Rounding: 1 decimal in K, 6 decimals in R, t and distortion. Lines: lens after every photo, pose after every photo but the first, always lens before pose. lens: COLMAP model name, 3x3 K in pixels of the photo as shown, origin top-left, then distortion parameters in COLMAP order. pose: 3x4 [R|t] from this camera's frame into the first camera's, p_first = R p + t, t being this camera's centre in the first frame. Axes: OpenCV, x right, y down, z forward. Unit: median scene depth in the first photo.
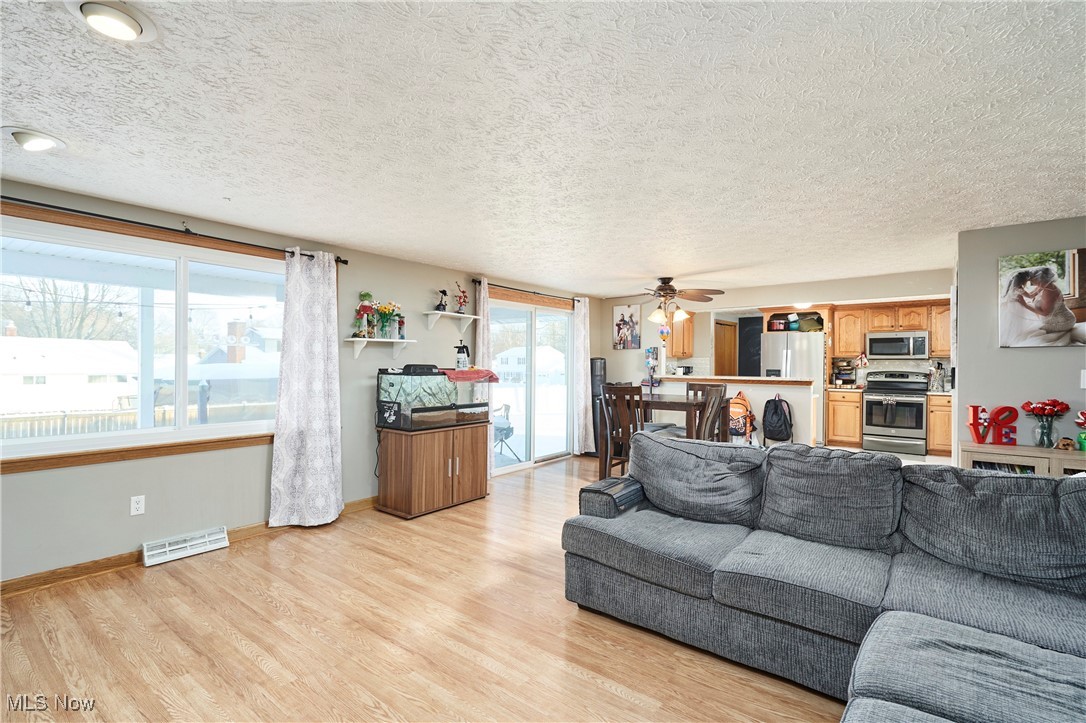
lens RADIAL K [[509.7, 0, 540.8], [0, 509.7, 363.3], [0, 0, 1]] dist [-0.001356, -0.000601]
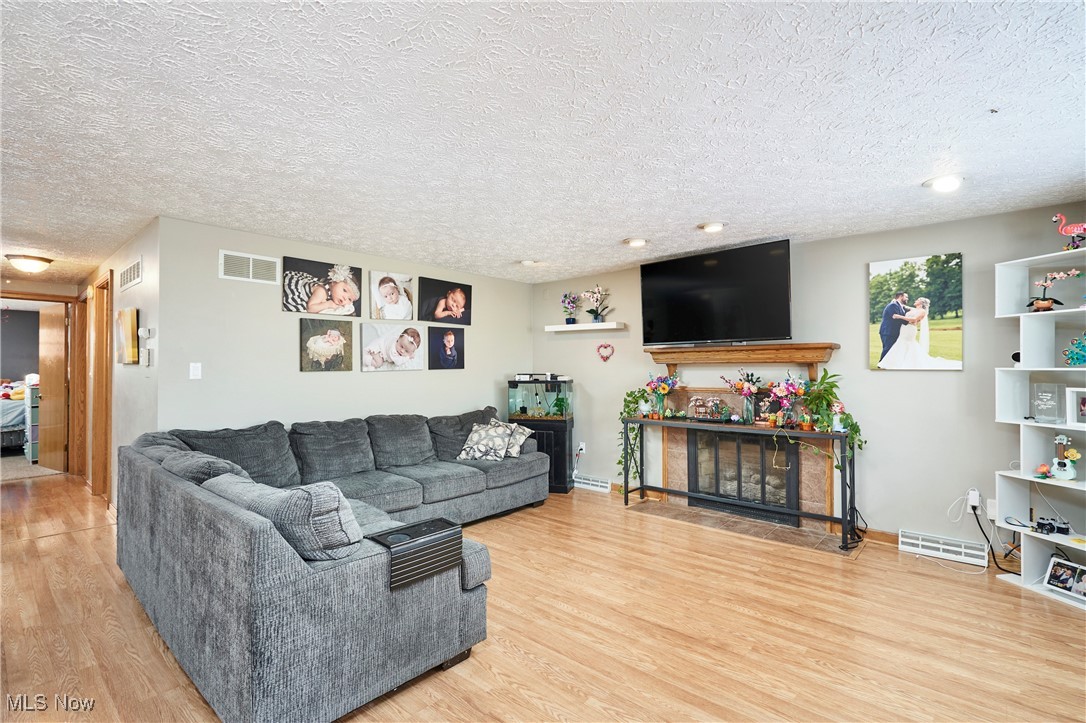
lens RADIAL K [[509.7, 0, 541.8], [0, 509.7, 363.4], [0, 0, 1]] dist [-0.001356, -0.000601]
pose [[-0.998352, -0.002596, 0.057325, -0.098818], [-0.003016, 0.999969, -0.007251, 0.001876], [-0.057304, -0.007412, -0.998329, 2.017193]]
